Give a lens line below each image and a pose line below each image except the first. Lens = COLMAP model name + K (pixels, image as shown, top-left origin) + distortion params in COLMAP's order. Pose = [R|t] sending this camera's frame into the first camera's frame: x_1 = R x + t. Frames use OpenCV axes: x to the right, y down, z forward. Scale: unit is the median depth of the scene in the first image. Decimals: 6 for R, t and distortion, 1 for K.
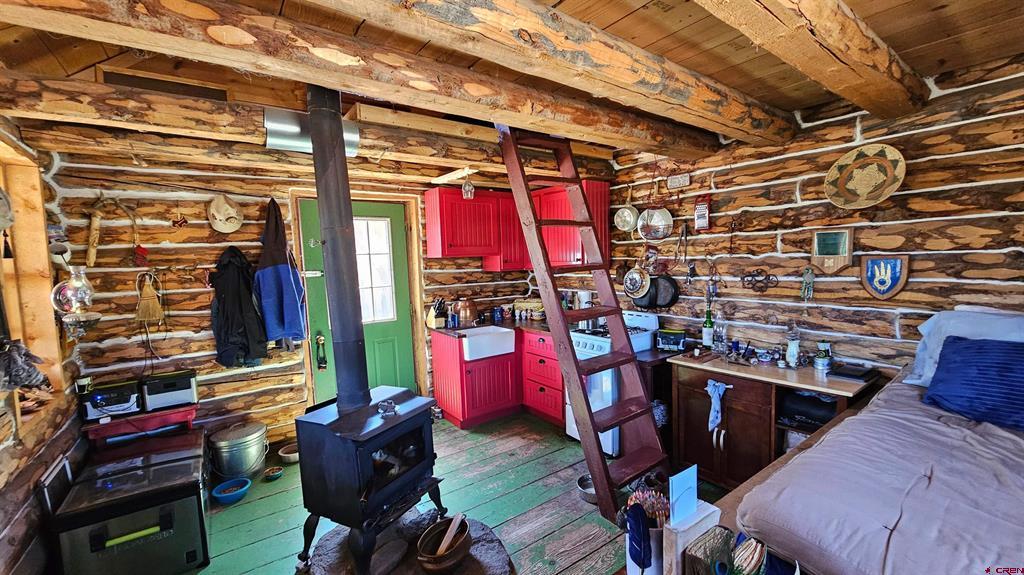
lens RADIAL K [[415.5, 0, 511.1], [0, 415.5, 289.9], [0, 0, 1]] dist [0.000771, 0.000034]
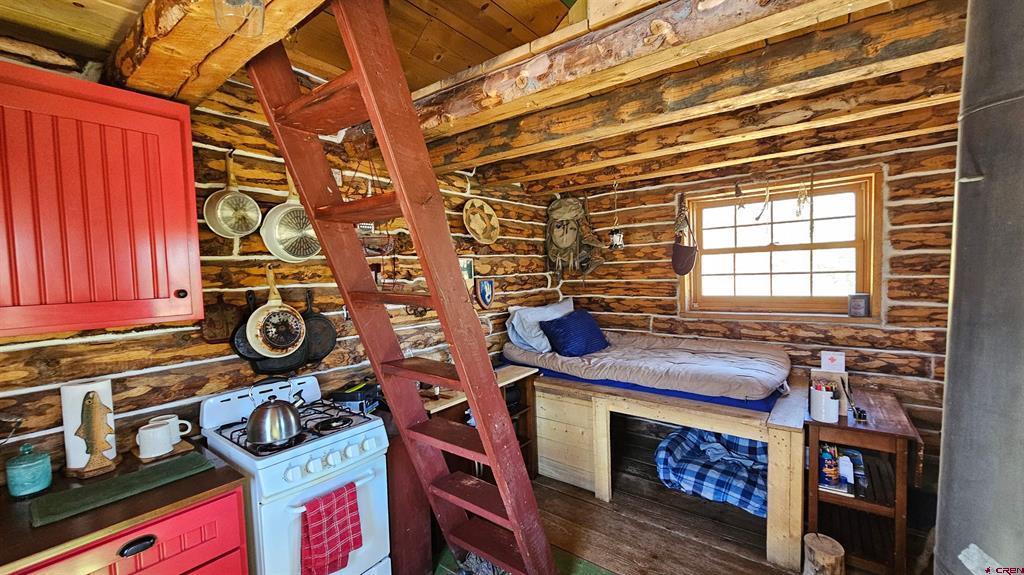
lens RADIAL K [[415.5, 0, 512.7], [0, 415.5, 289.5], [0, 0, 1]] dist [0.000771, 0.000034]
pose [[-0.271580, -0.004519, 0.962405, -0.494352], [0.115501, 0.992609, 0.037254, -0.084668], [-0.955460, 0.121276, -0.269051, 1.257153]]
